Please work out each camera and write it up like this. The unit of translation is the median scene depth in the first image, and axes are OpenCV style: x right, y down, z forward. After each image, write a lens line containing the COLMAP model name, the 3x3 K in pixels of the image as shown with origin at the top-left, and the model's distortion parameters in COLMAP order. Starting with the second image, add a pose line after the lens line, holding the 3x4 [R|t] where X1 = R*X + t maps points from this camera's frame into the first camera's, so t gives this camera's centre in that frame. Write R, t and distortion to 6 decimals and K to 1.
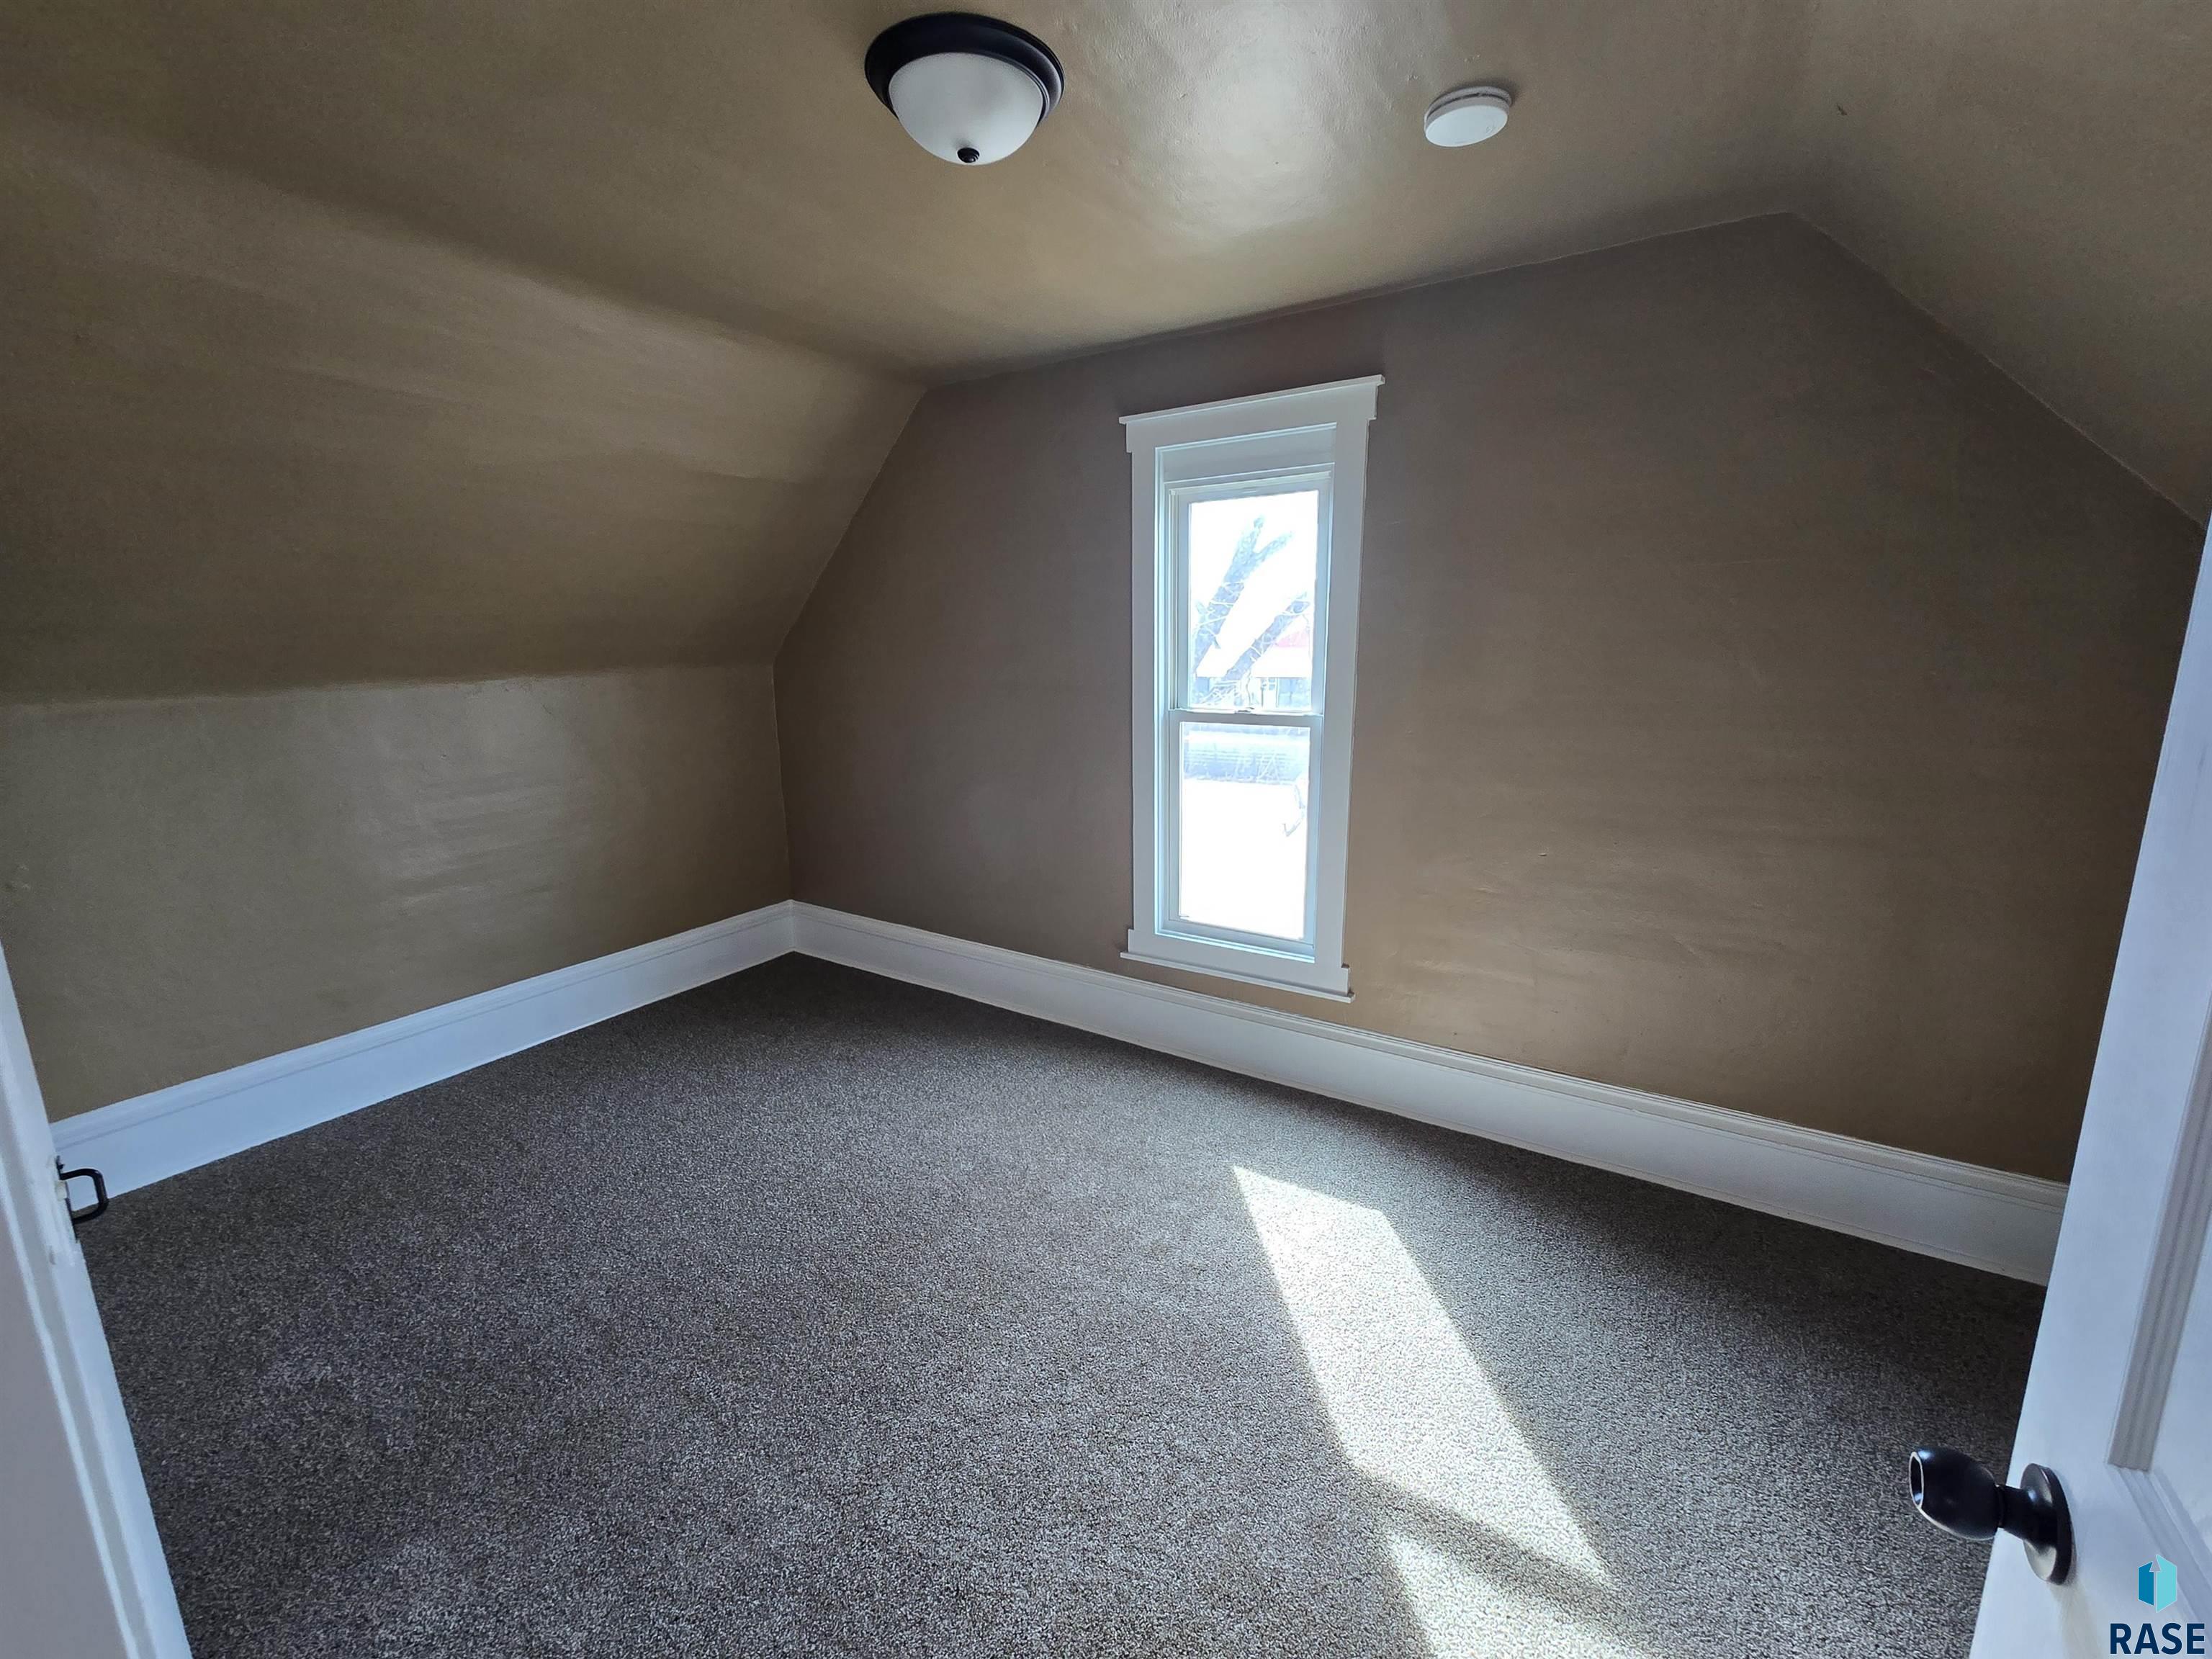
lens RADIAL K [[898.4, 0, 1106.0], [0, 898.4, 829.5], [0, 0, 1]] dist [-0.000123, -0.000064]
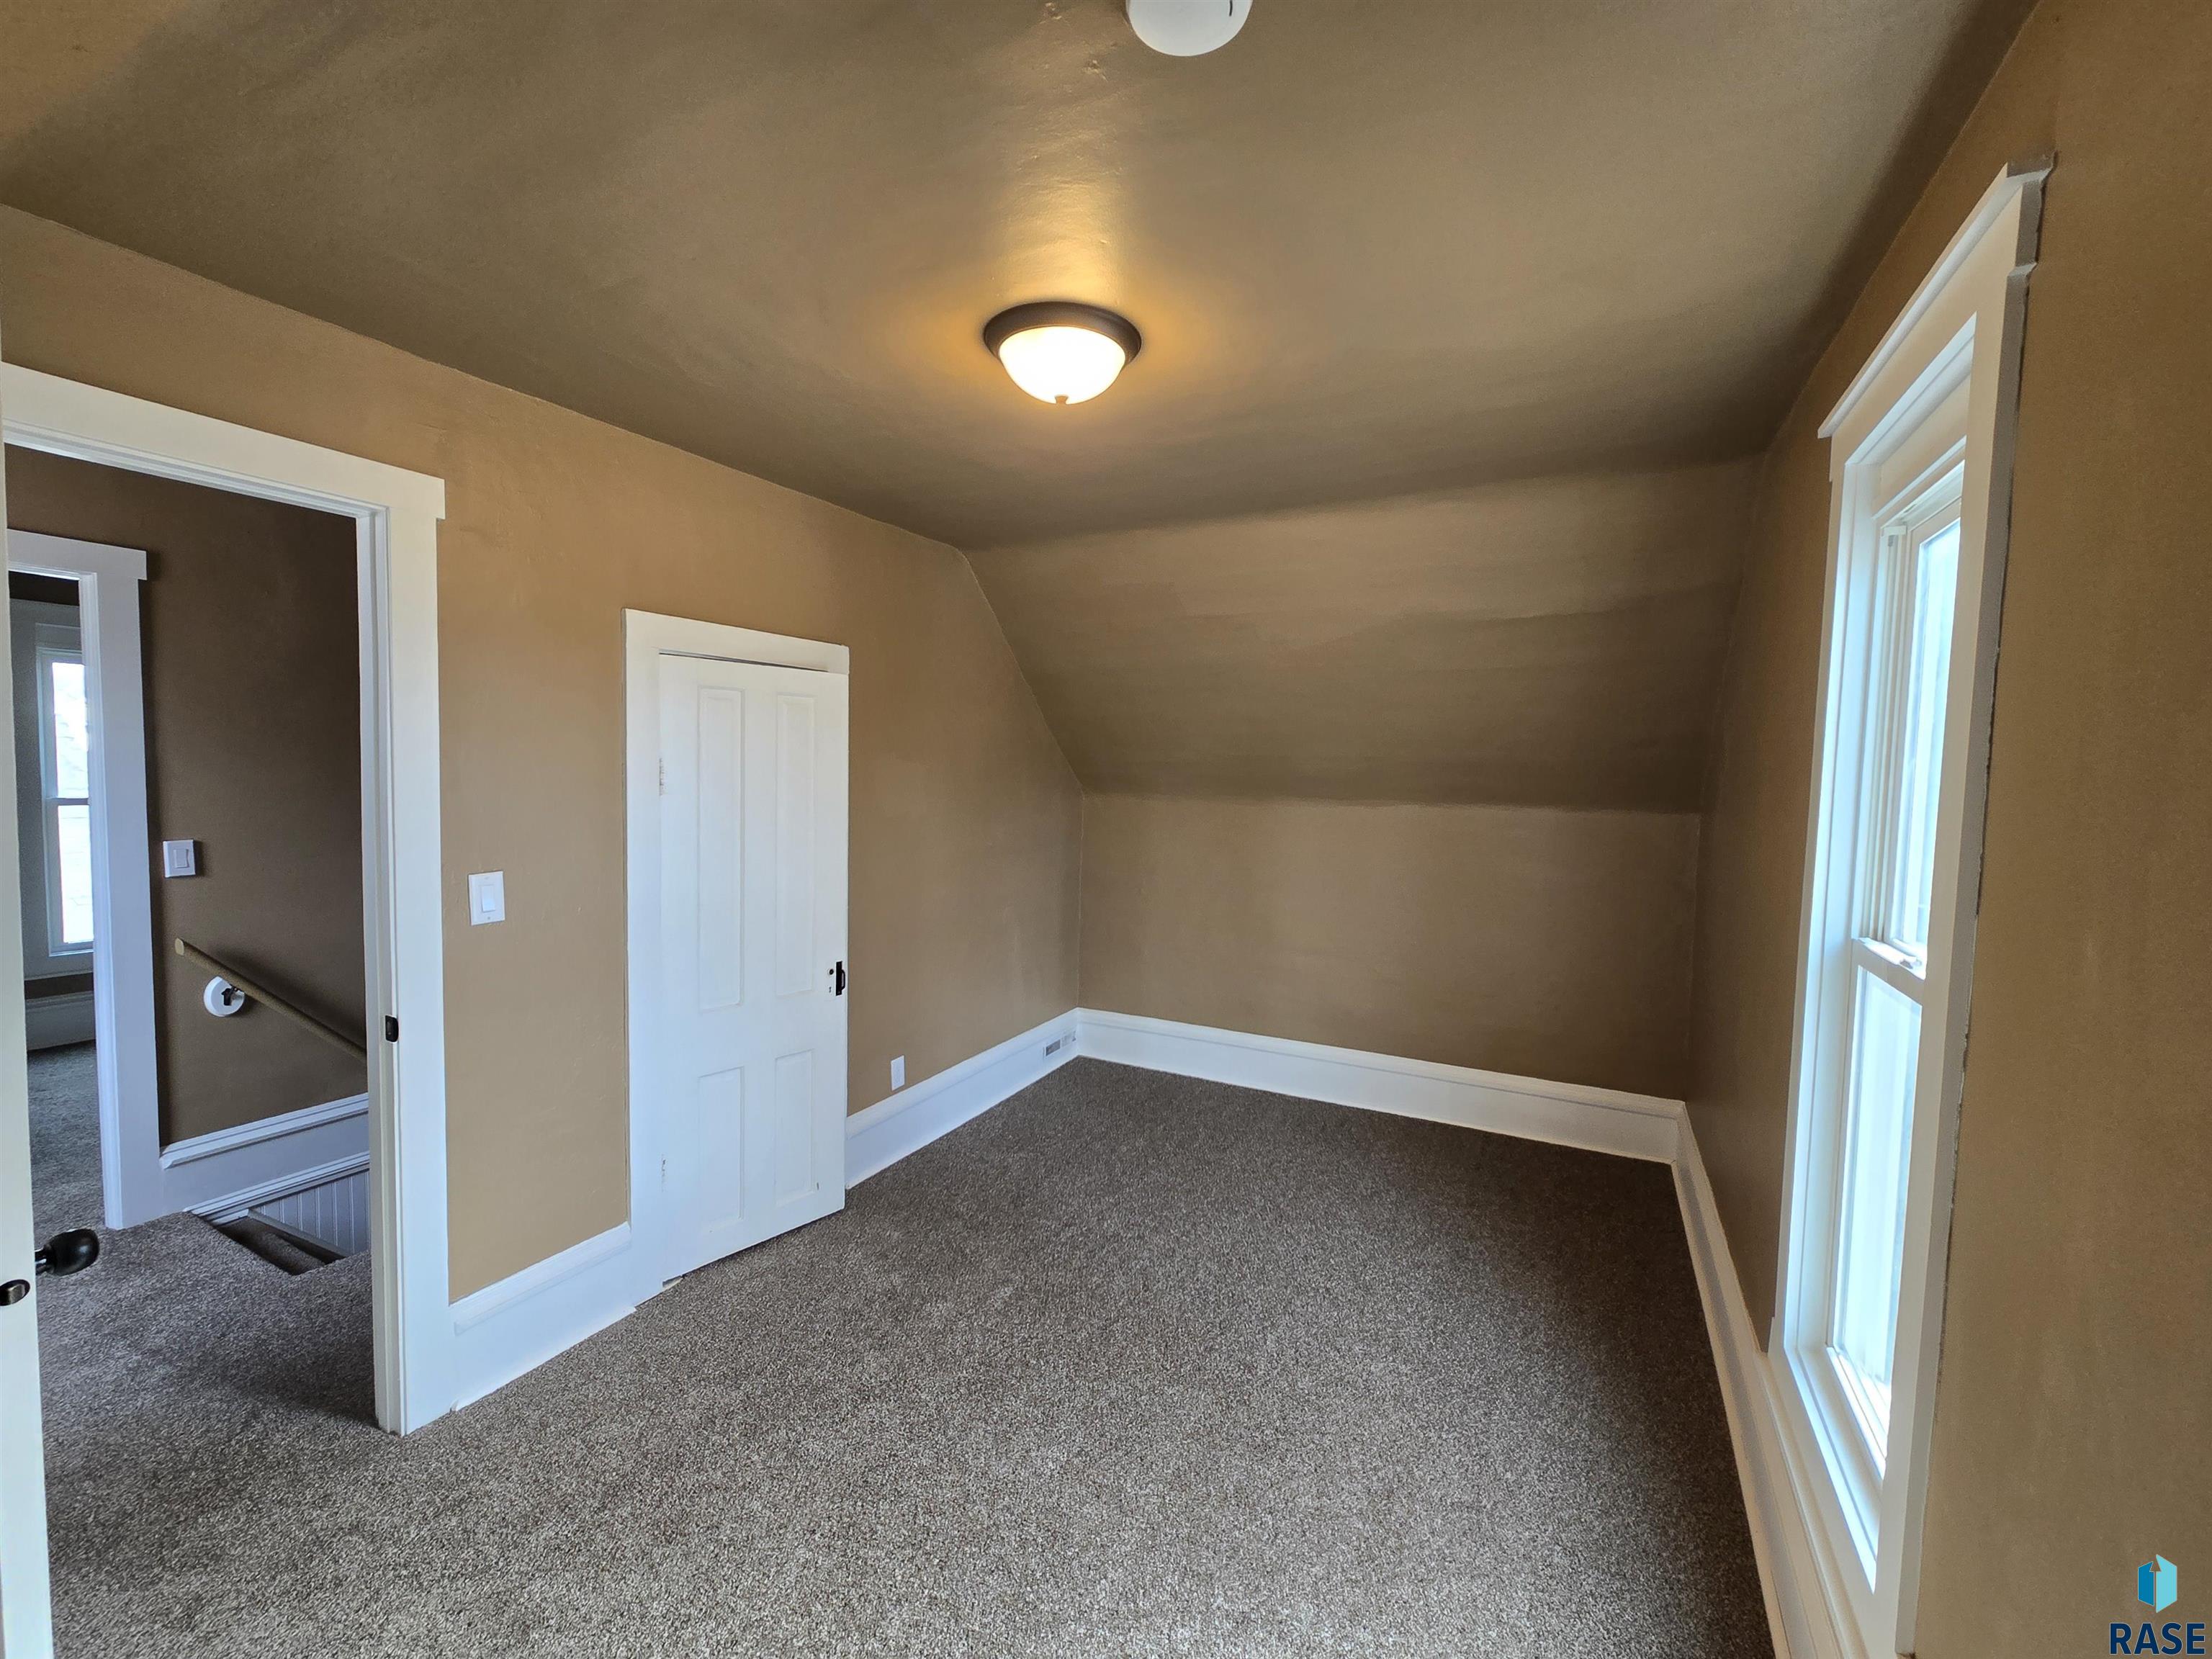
lens RADIAL K [[898.4, 0, 1106.0], [0, 898.4, 829.5], [0, 0, 1]] dist [-0.000123, -0.000064]
pose [[0.064544, 0.073291, -0.995220, 0.515811], [-0.219060, 0.974014, 0.057523, -0.118951], [0.973574, 0.214300, 0.078922, 0.500032]]
